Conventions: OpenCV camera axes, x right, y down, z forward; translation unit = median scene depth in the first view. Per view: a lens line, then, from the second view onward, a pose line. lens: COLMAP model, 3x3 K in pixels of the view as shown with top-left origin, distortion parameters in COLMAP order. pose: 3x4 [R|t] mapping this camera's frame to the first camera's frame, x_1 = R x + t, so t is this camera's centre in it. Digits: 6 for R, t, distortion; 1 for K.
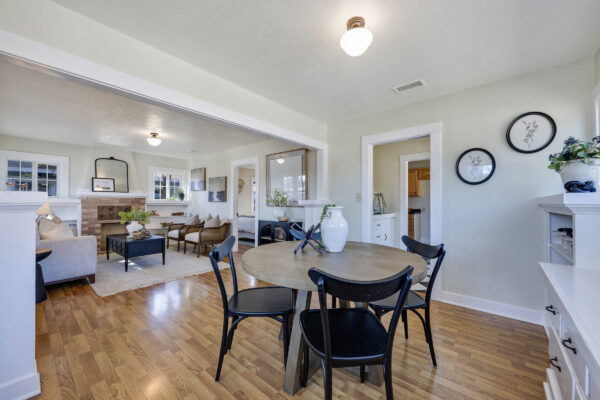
lens RADIAL K [[238.2, 0, 296.0], [0, 238.2, 197.5], [0, 0, 1]] dist [-0.002336, -0.000067]
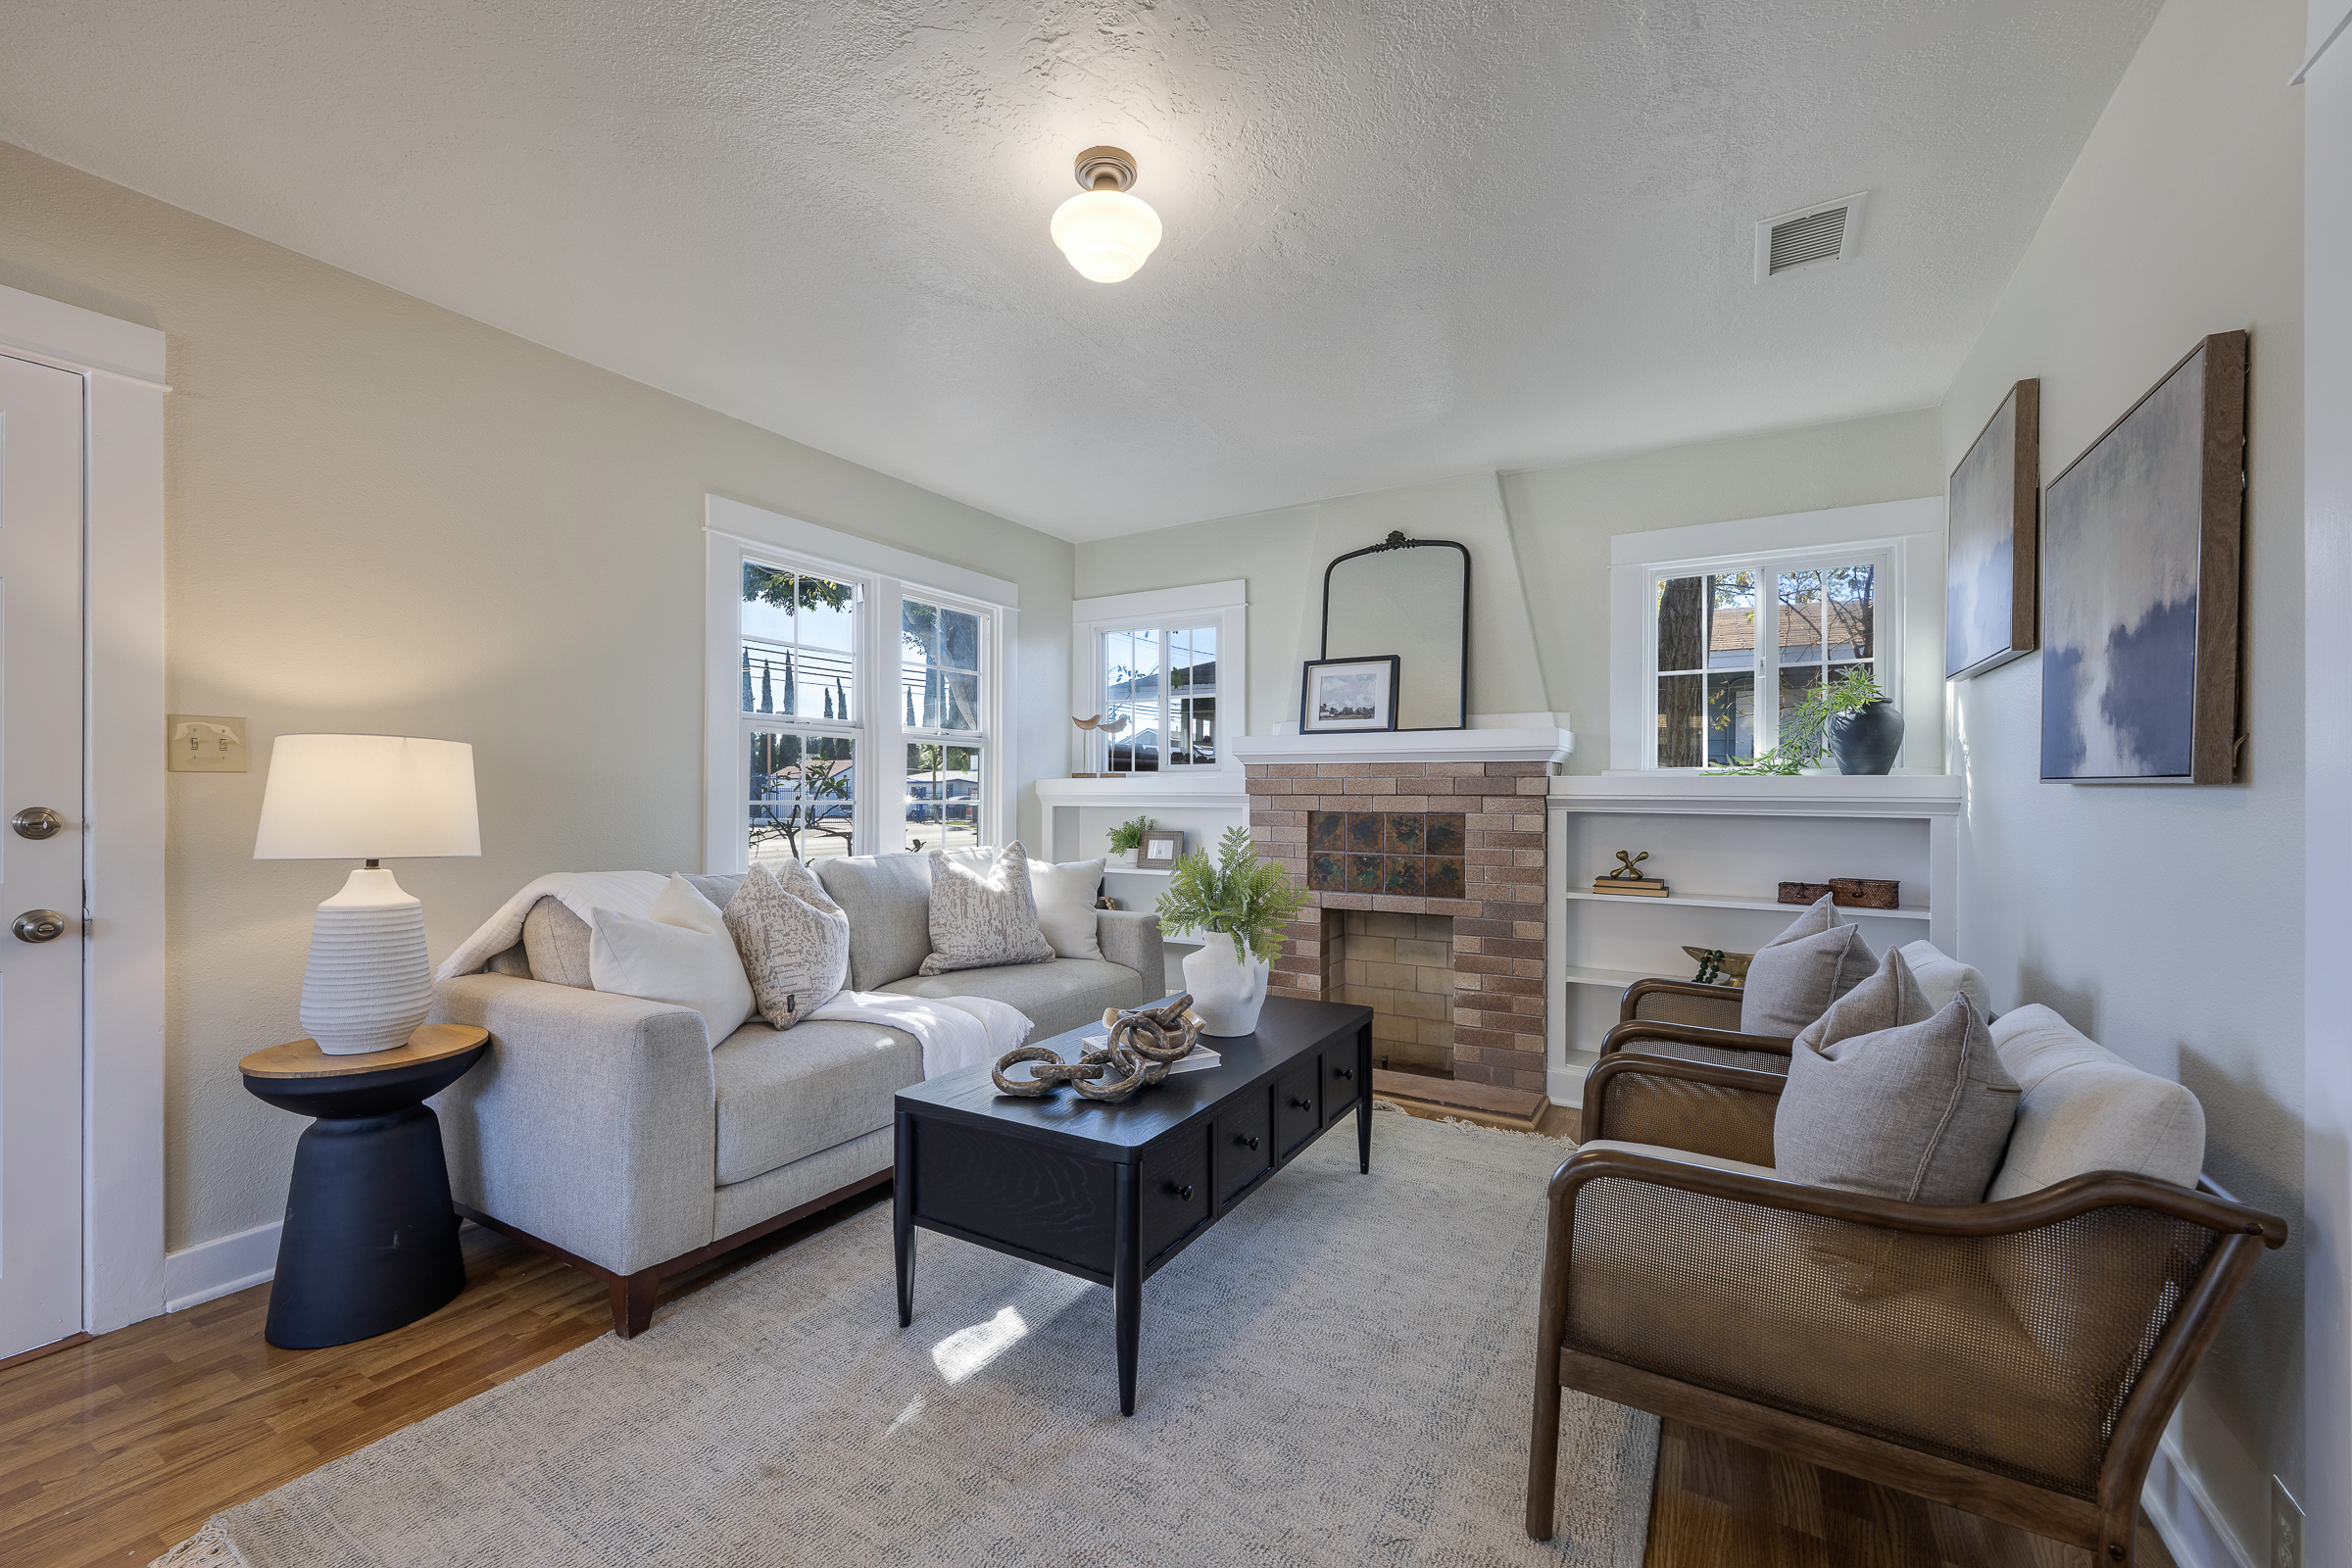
lens RADIAL K [[933.6, 0, 1185.7], [0, 933.6, 793.5], [0, 0, 1]] dist [-0.002336, -0.000067]
pose [[0.186758, 0.002255, -0.982403, -0.131969], [0.018051, 0.999821, 0.005726, 0.015565], [0.982240, -0.018803, 0.186684, 0.755505]]
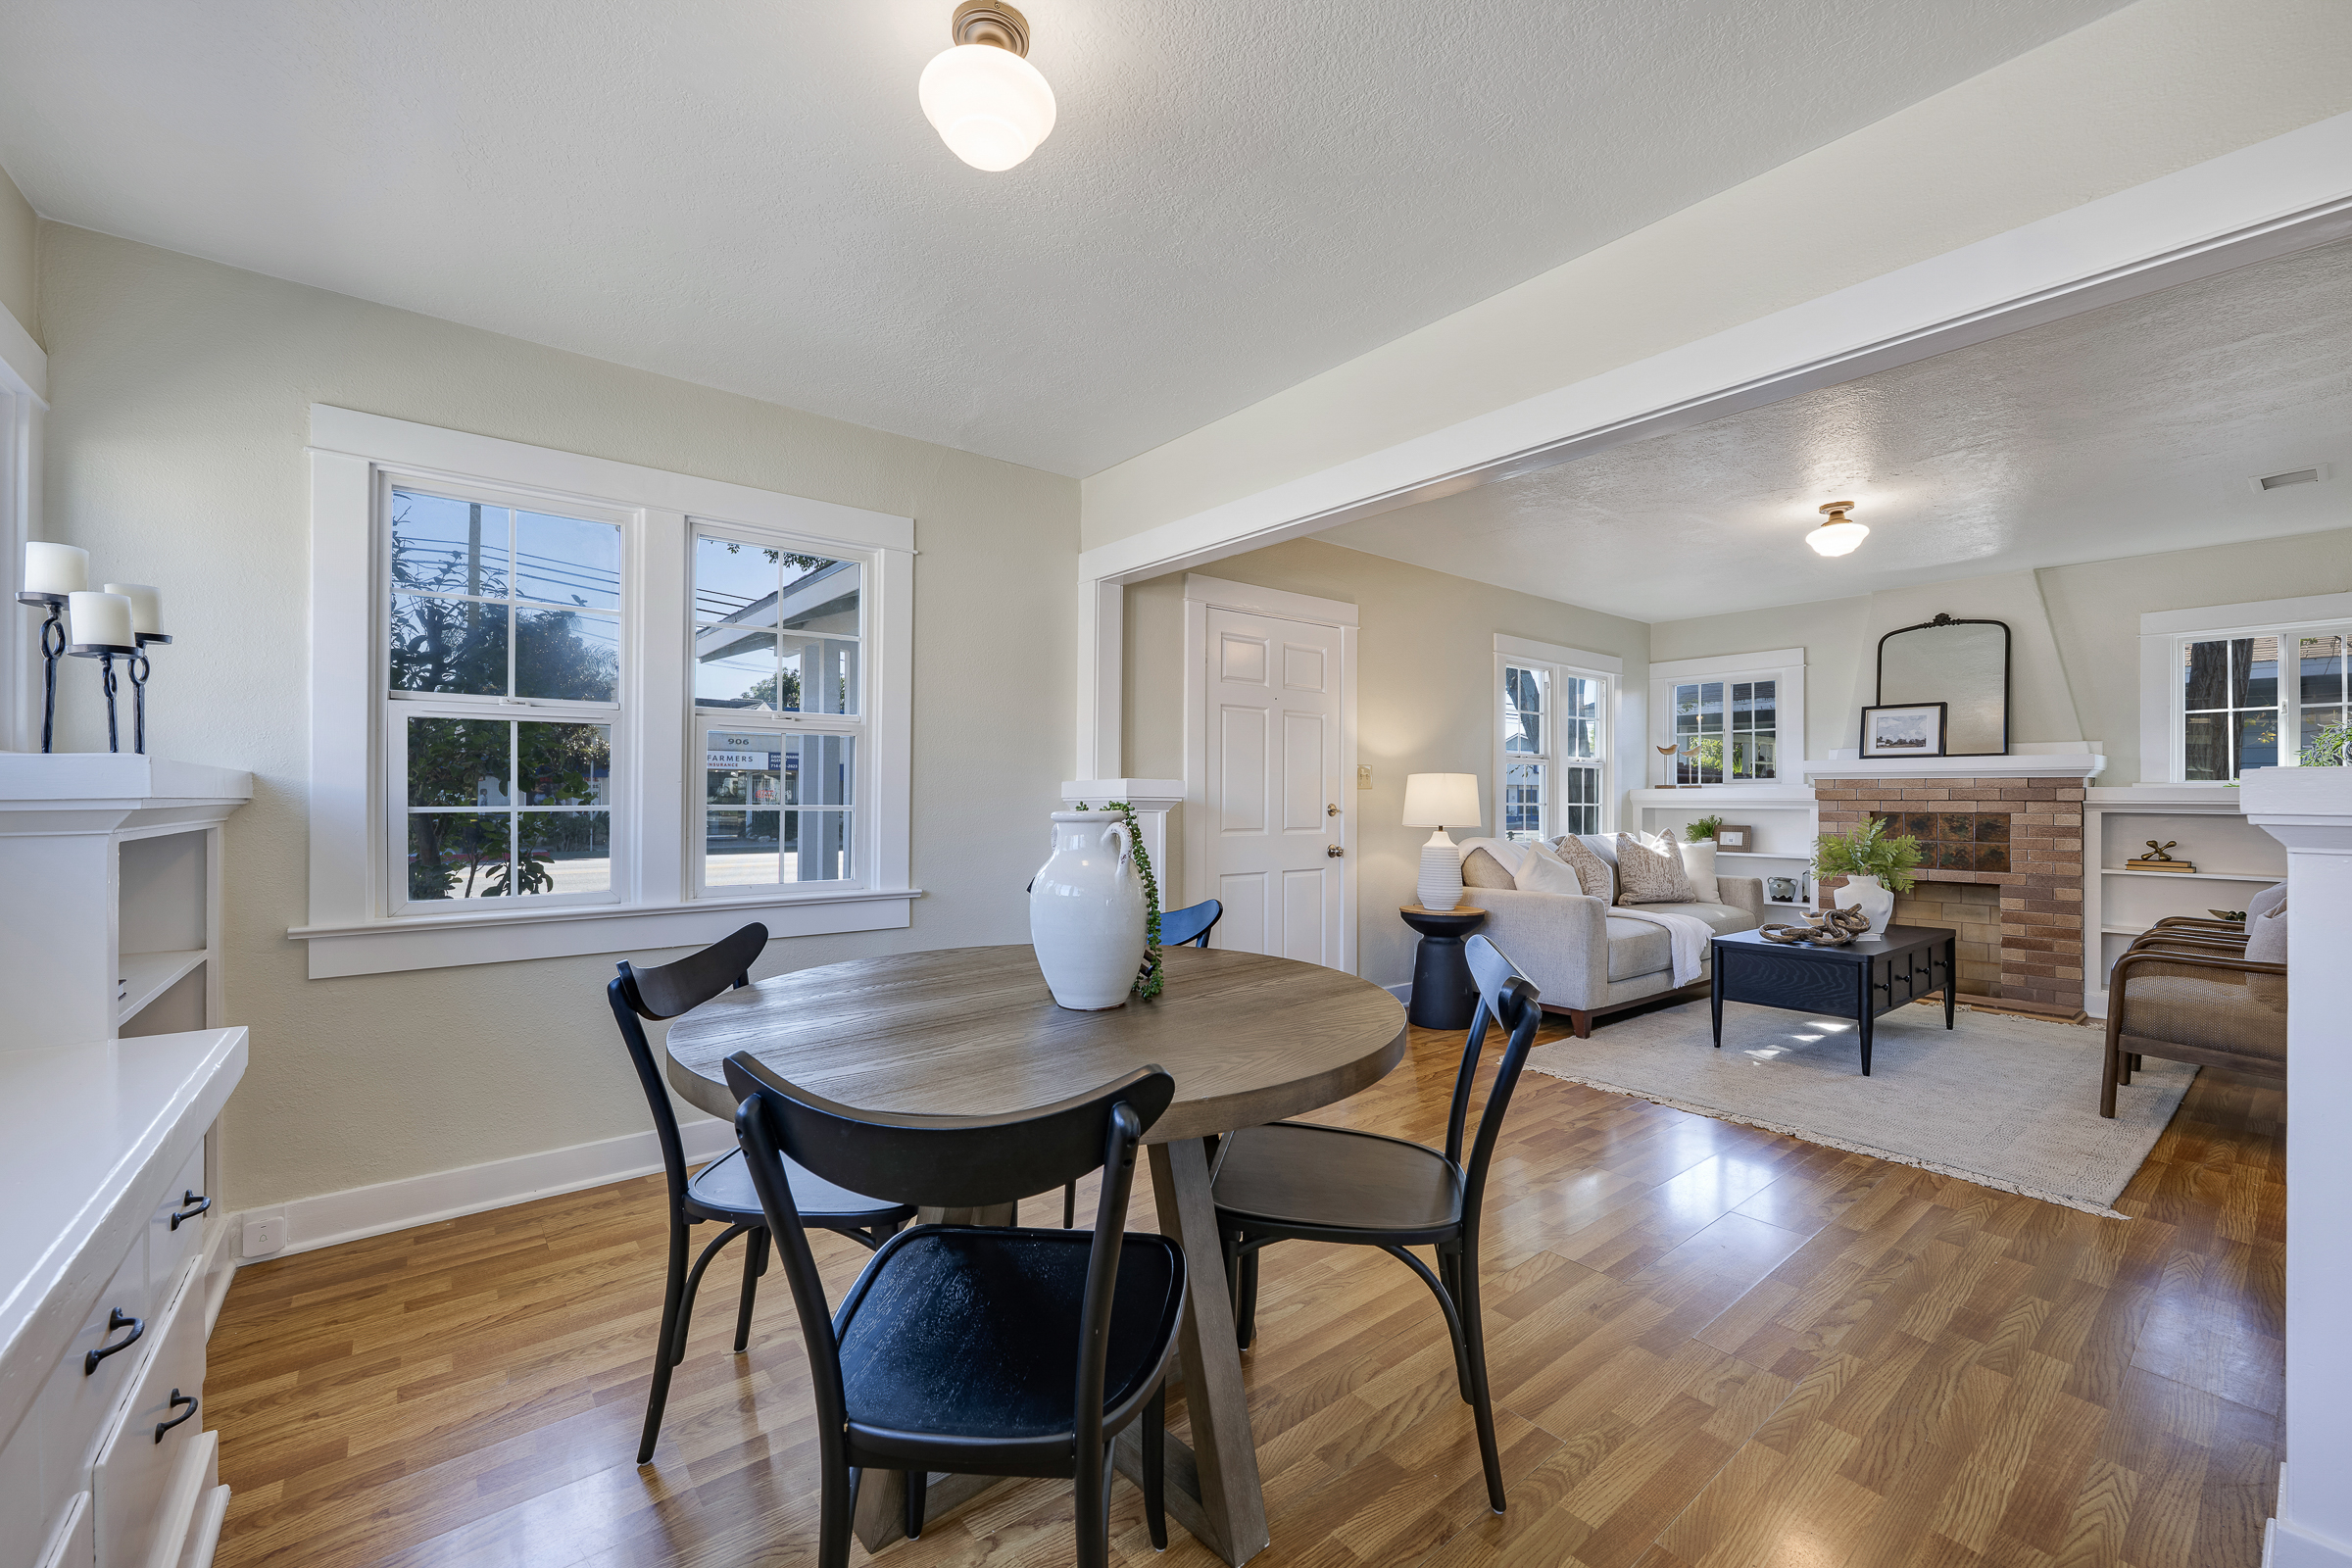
lens RADIAL K [[933.6, 0, 1186.8], [0, 933.6, 792.1], [0, 0, 1]] dist [-0.002336, -0.000067]
pose [[-0.177617, -0.006276, -0.984080, 0.339347], [0.017334, 0.999805, -0.009505, 0.009933], [0.983947, -0.018746, -0.177473, 0.416594]]
